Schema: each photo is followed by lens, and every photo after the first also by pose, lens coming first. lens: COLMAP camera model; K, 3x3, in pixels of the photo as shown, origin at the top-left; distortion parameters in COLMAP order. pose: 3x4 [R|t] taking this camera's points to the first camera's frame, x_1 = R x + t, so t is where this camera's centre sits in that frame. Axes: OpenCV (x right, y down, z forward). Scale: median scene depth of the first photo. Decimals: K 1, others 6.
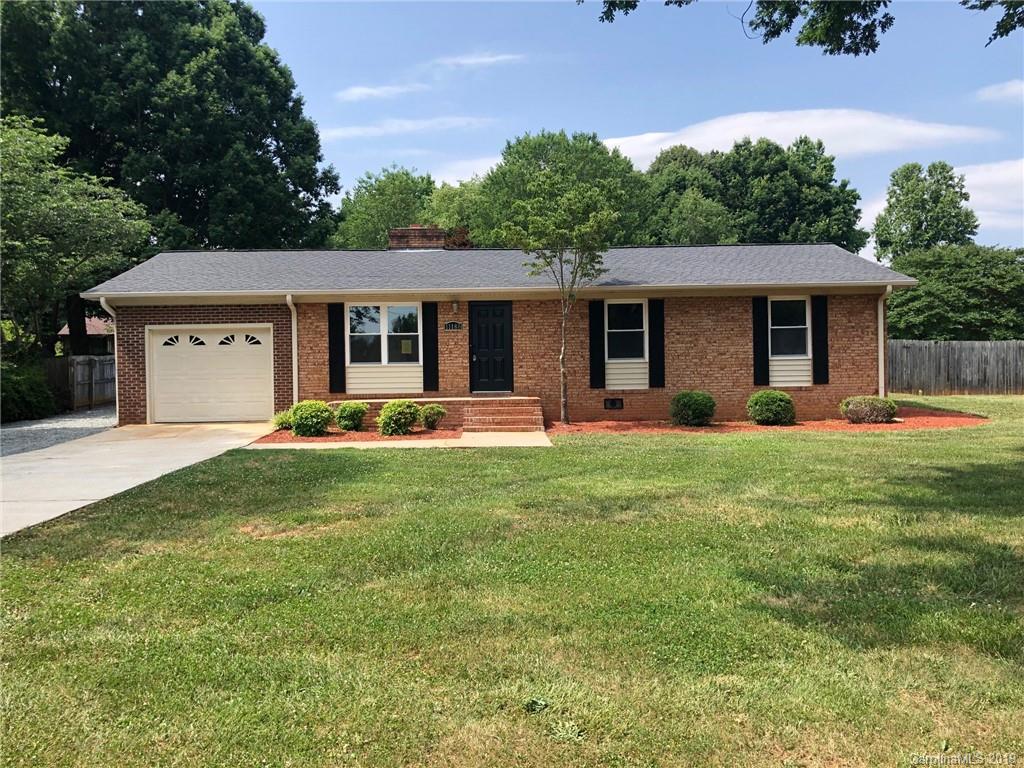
lens RADIAL K [[840.8, 0, 512.2], [0, 840.8, 371.7], [0, 0, 1]] dist [0.056613, -0.090661]
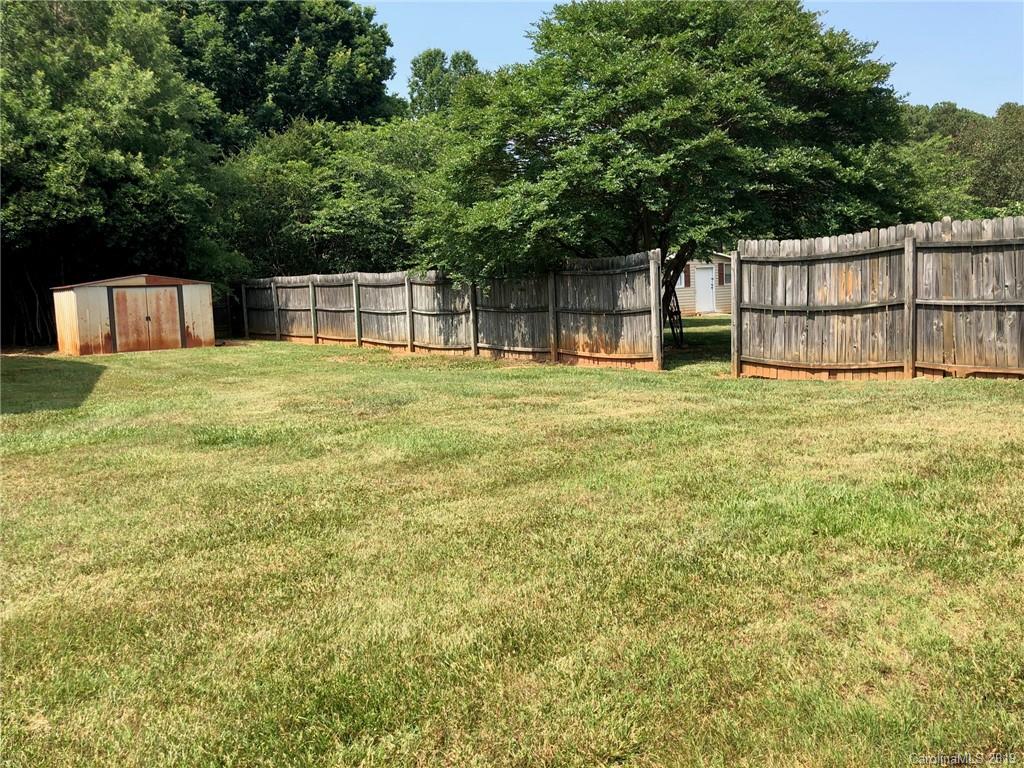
lens RADIAL K [[840.8, 0, 512.2], [0, 840.8, 371.7], [0, 0, 1]] dist [0.056613, -0.090661]
pose [[0.850368, -0.075021, 0.520812, 0.144008], [0.032509, 0.995384, 0.090301, -0.007682], [-0.525183, -0.059858, 0.848882, 0.422064]]
